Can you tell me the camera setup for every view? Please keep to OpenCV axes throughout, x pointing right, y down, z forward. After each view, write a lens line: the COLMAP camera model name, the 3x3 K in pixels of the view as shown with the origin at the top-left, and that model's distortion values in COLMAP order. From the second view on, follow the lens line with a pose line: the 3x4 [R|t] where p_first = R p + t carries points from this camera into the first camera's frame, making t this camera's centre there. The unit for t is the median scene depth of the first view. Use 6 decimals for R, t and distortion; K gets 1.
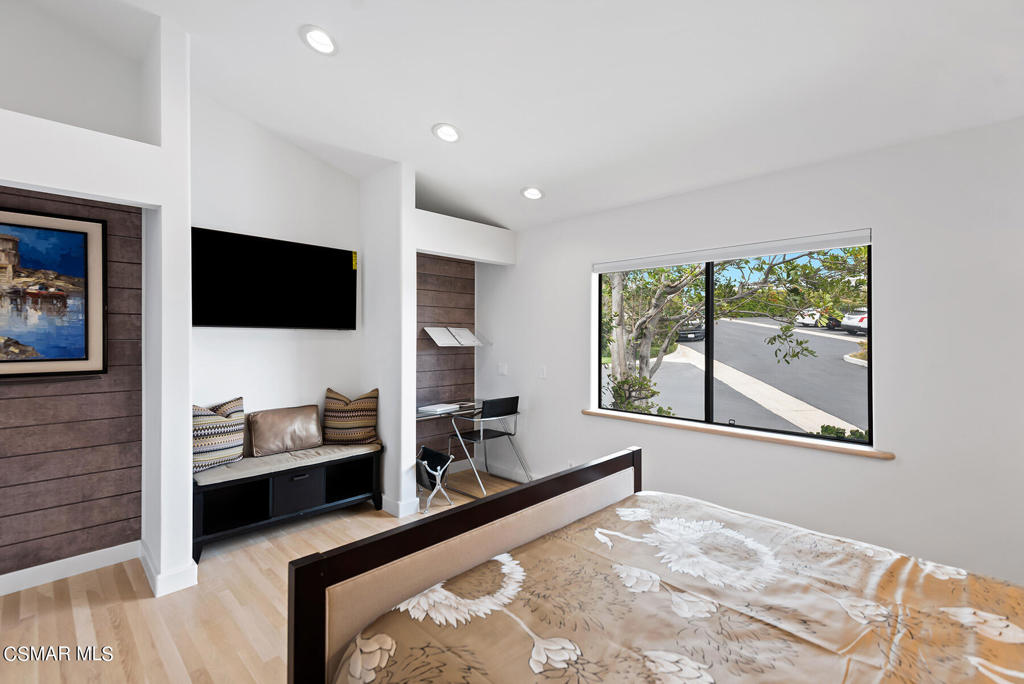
lens RADIAL K [[463.3, 0, 512.0], [0, 463.3, 342.0], [0, 0, 1]] dist [0.043819, -0.022358]
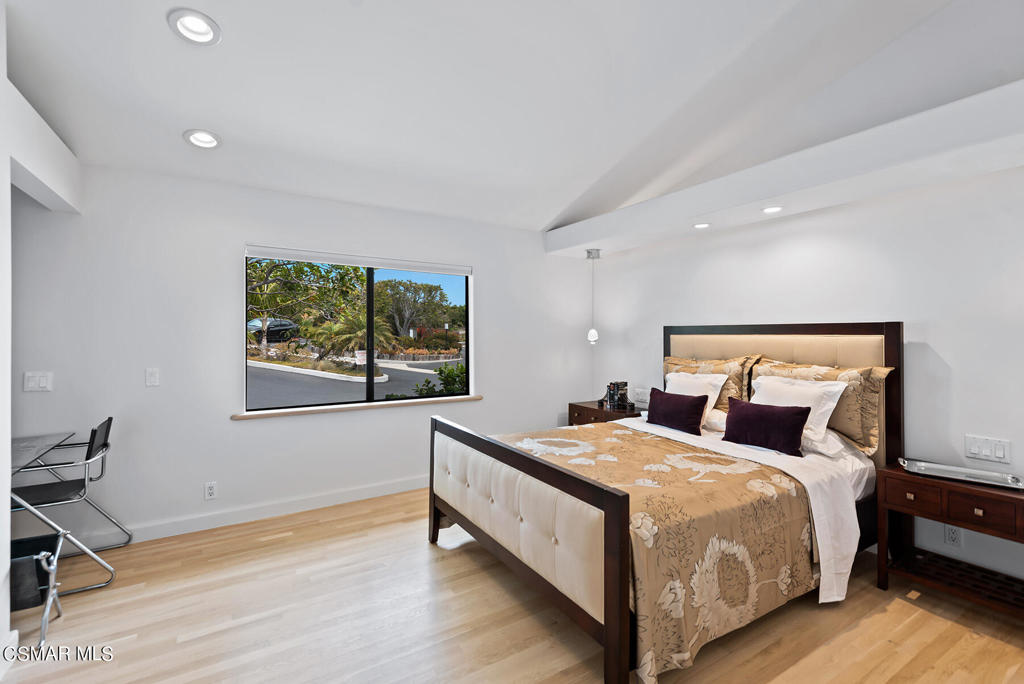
lens RADIAL K [[463.3, 0, 512.0], [0, 463.3, 342.0], [0, 0, 1]] dist [0.043819, -0.022358]
pose [[0.225018, -0.016761, 0.974210, -0.679280], [0.010420, 0.999836, 0.014795, 0.006324], [-0.974299, 0.006823, 0.225156, 0.379019]]
